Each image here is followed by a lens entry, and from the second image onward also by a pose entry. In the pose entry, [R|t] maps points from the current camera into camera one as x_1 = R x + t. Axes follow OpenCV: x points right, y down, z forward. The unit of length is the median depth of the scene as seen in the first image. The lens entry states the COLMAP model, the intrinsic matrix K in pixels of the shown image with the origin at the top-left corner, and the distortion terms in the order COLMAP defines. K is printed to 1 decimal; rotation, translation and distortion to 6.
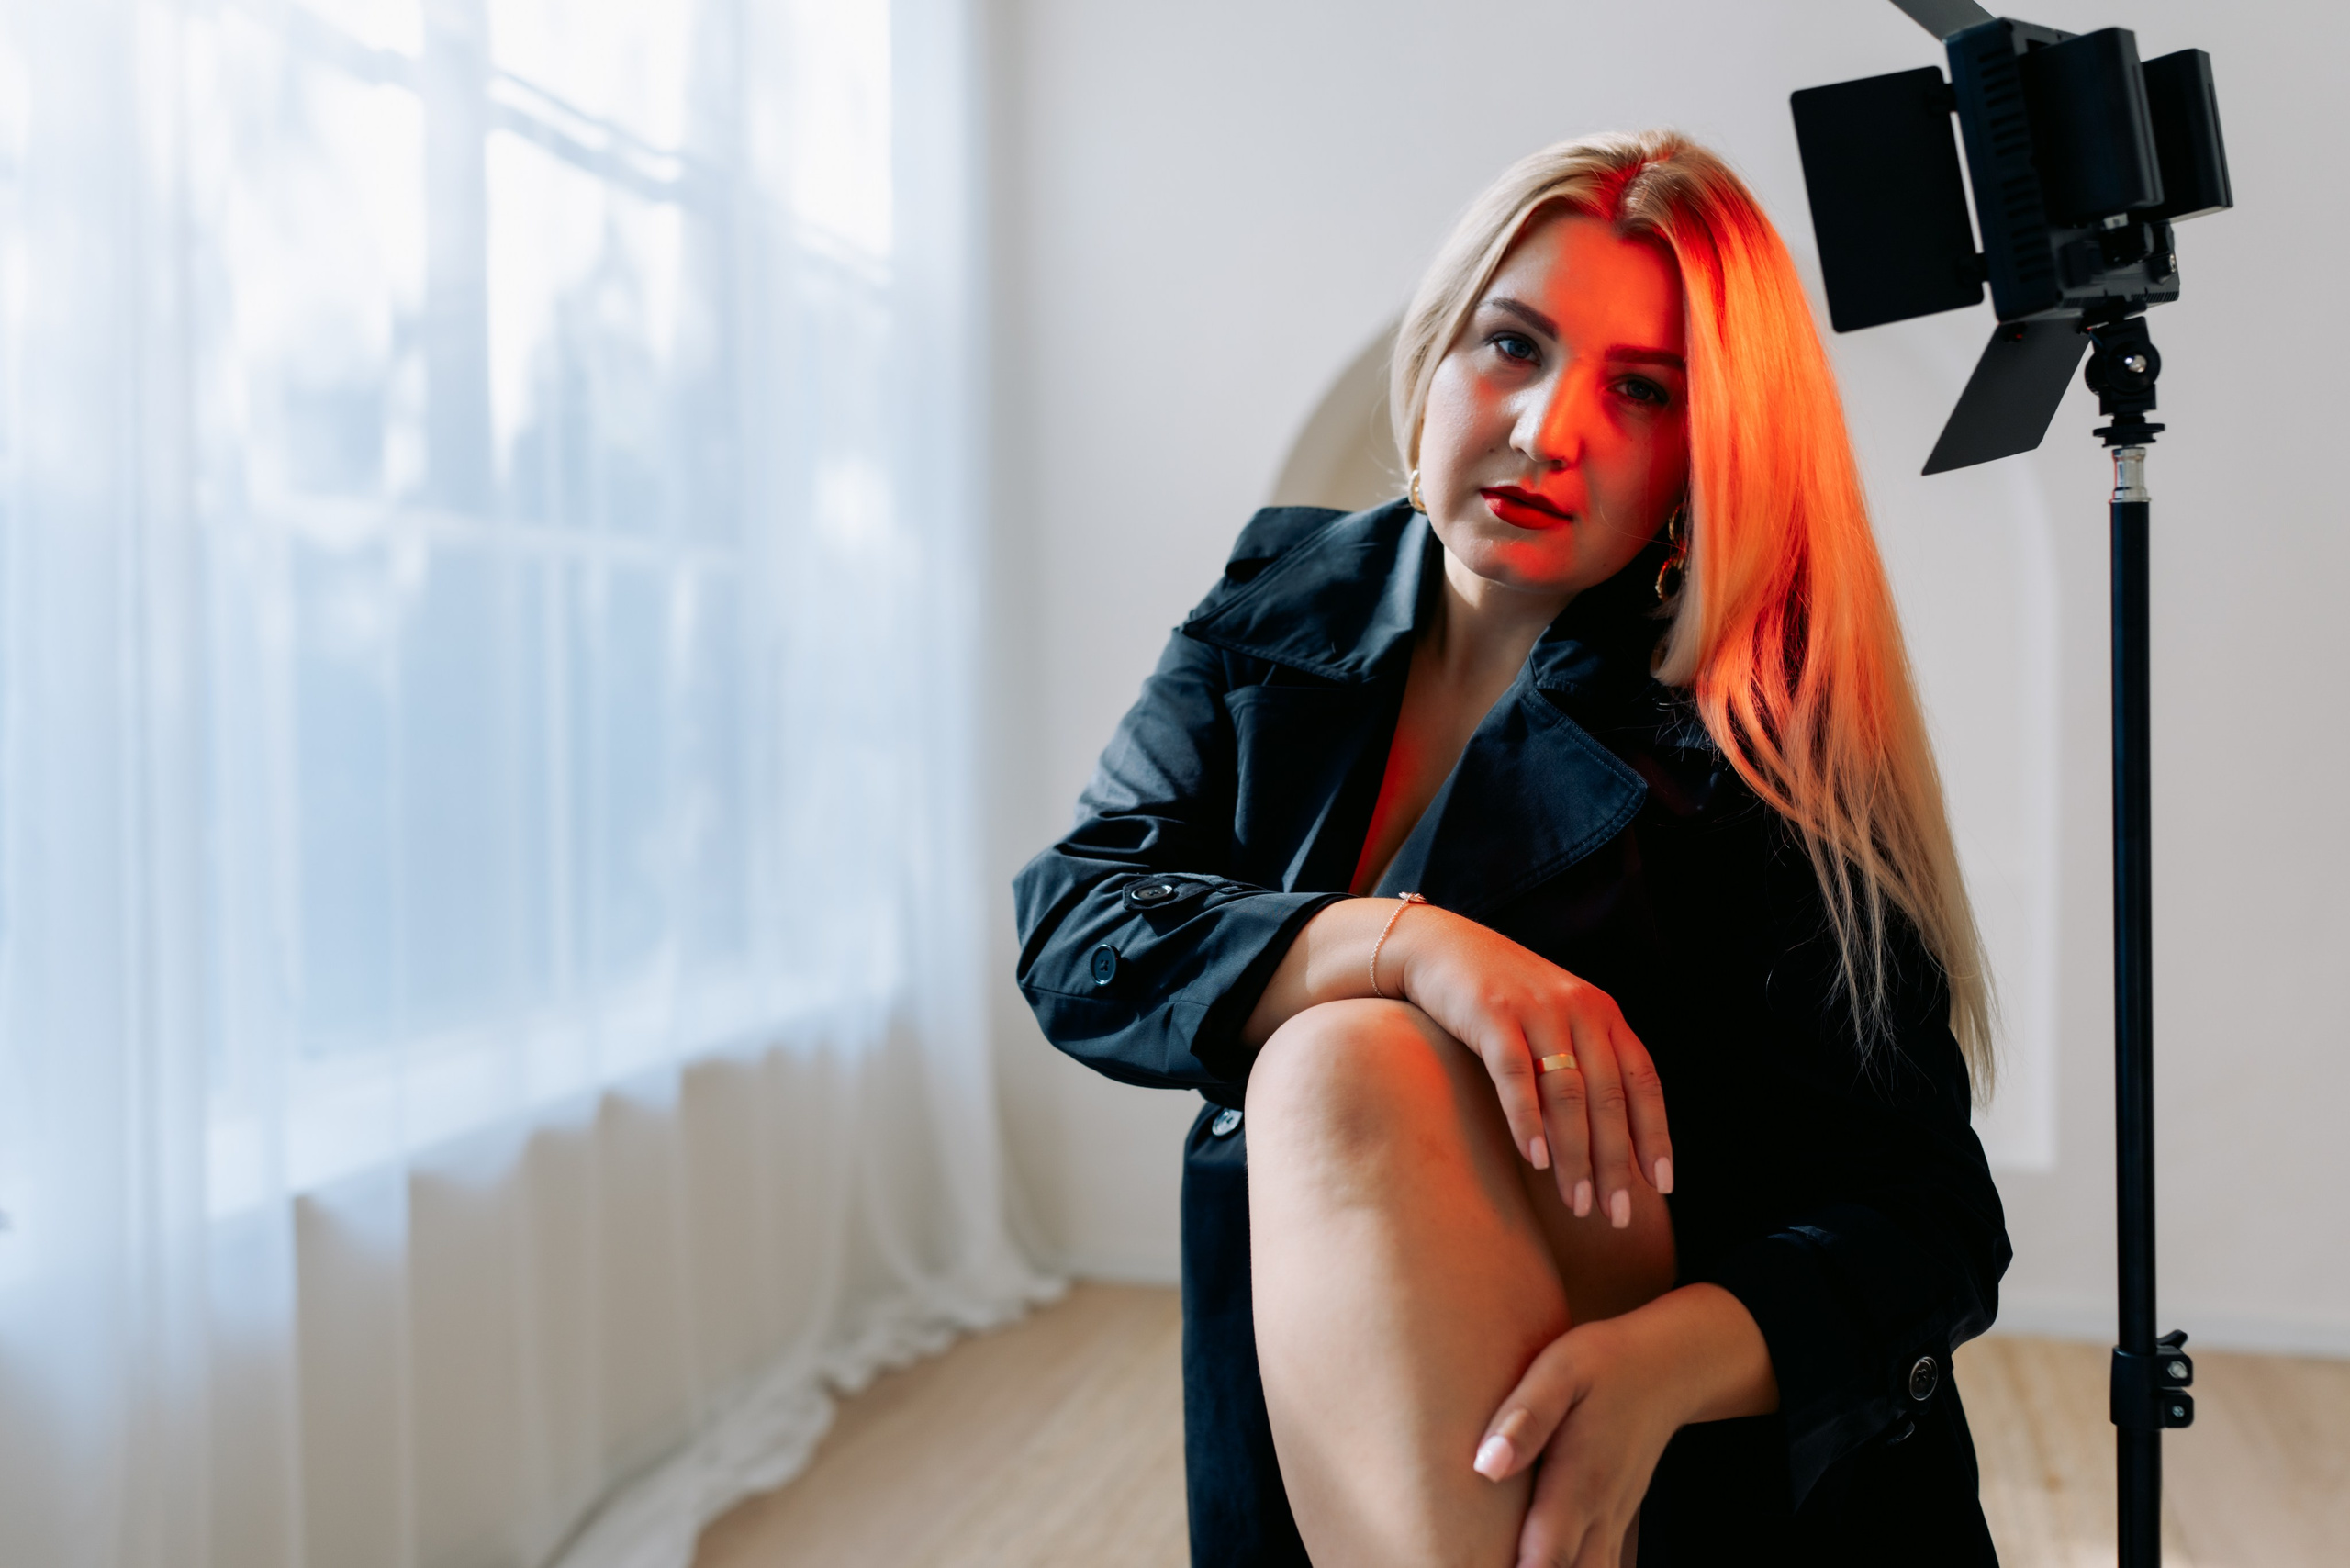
lens RADIAL K [[2350.5, 0, 1138.7], [0, 2350.5, 771.3], [0, 0, 1]] dist [0.009741, 0.012473]
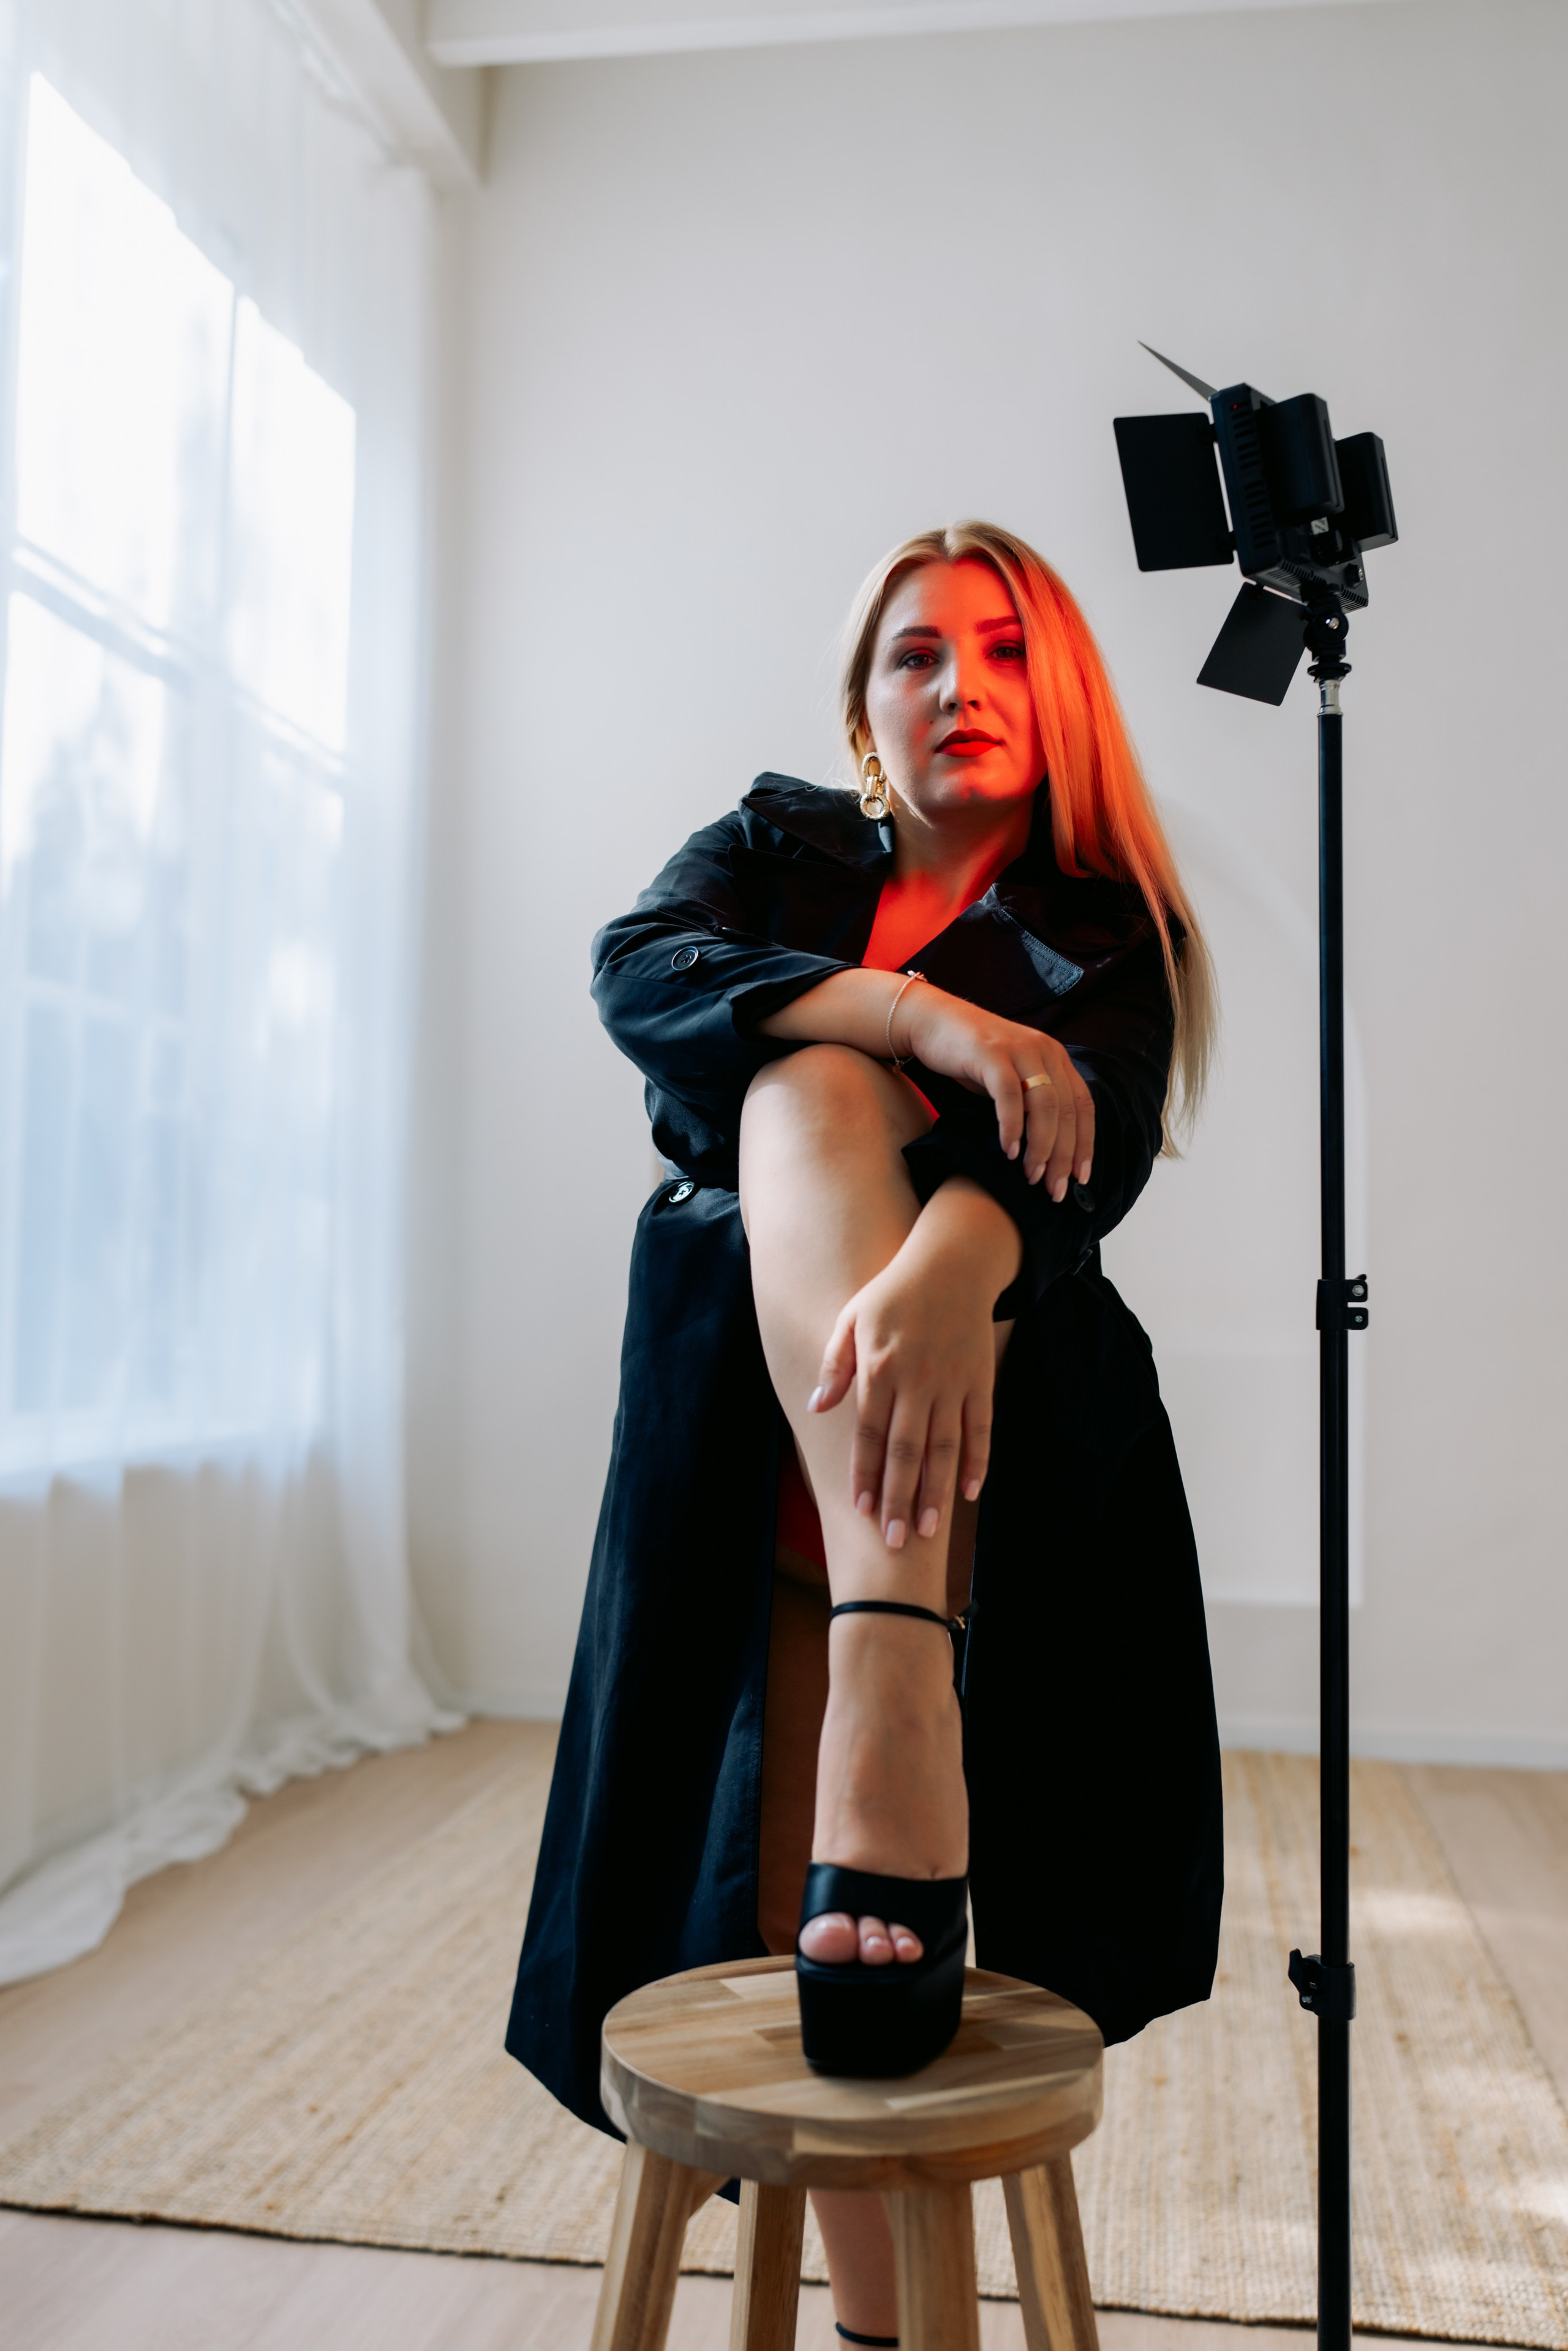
lens RADIAL K [[2351.3, 0, 784.0], [0, 2351.3, 1175.5], [0, 0, 1]] dist [0.009741, 0.012473]
pose [[0.992697, 0.035217, 0.115377, -0.026722], [-0.024887, 0.995650, -0.089784, 0.092337], [-0.118037, 0.086257, 0.989256, -0.123524]]
